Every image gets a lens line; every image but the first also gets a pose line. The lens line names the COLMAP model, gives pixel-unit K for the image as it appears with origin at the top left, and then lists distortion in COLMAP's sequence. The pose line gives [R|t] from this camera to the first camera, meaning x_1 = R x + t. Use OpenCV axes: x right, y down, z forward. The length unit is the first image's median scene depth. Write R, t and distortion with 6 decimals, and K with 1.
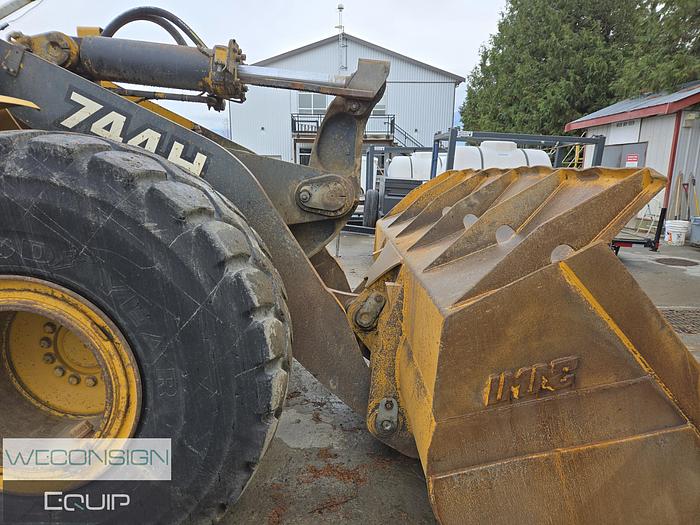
lens RADIAL K [[464.9, 0, 343.8], [0, 464.9, 266.9], [0, 0, 1]] dist [0.078870, -0.071189]
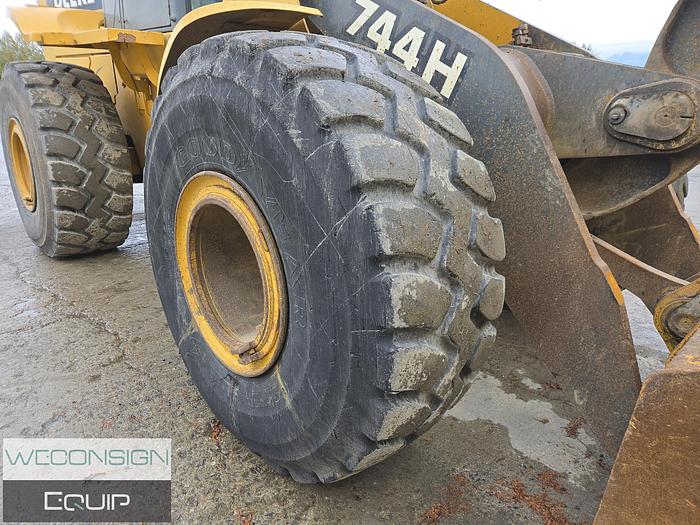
lens RADIAL K [[467.5, 0, 346.2], [0, 467.5, 259.9], [0, 0, 1]] dist [0.068329, -0.056733]
pose [[0.673547, 0.243825, -0.697770, 0.204102], [-0.155592, 0.969643, 0.188636, -0.025430], [0.722582, -0.018488, 0.691038, 0.304067]]
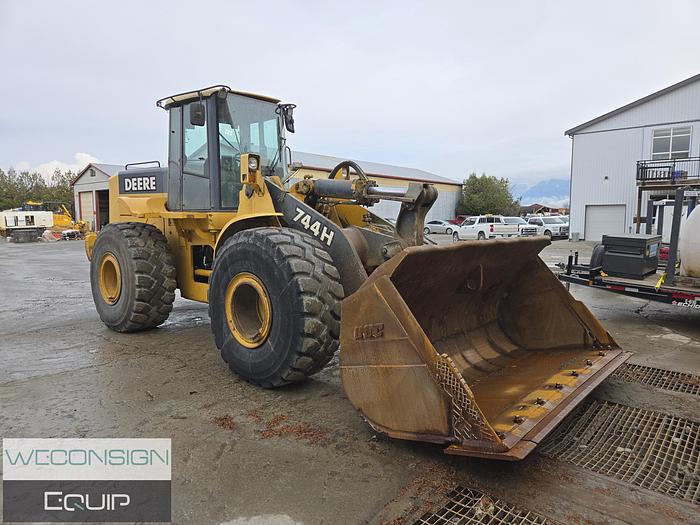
lens RADIAL K [[464.2, 0, 351.8], [0, 464.2, 259.5], [0, 0, 1]] dist [0.081003, -0.071508]
pose [[0.741089, 0.053764, -0.669251, 1.284510], [-0.129570, 0.989504, -0.063986, 0.026346], [0.658786, 0.134134, 0.740276, -0.591013]]
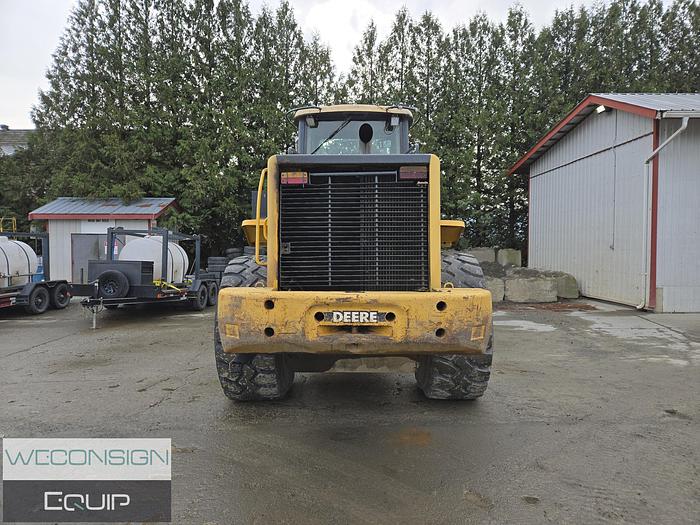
lens RADIAL K [[467.5, 0, 346.2], [0, 467.5, 259.9], [0, 0, 1]] dist [0.068329, -0.056733]
pose [[0.027415, -0.035263, 0.999002, -4.349021], [0.201525, 0.979053, 0.029029, -0.364030], [-0.979100, 0.200528, 0.033947, 1.154611]]
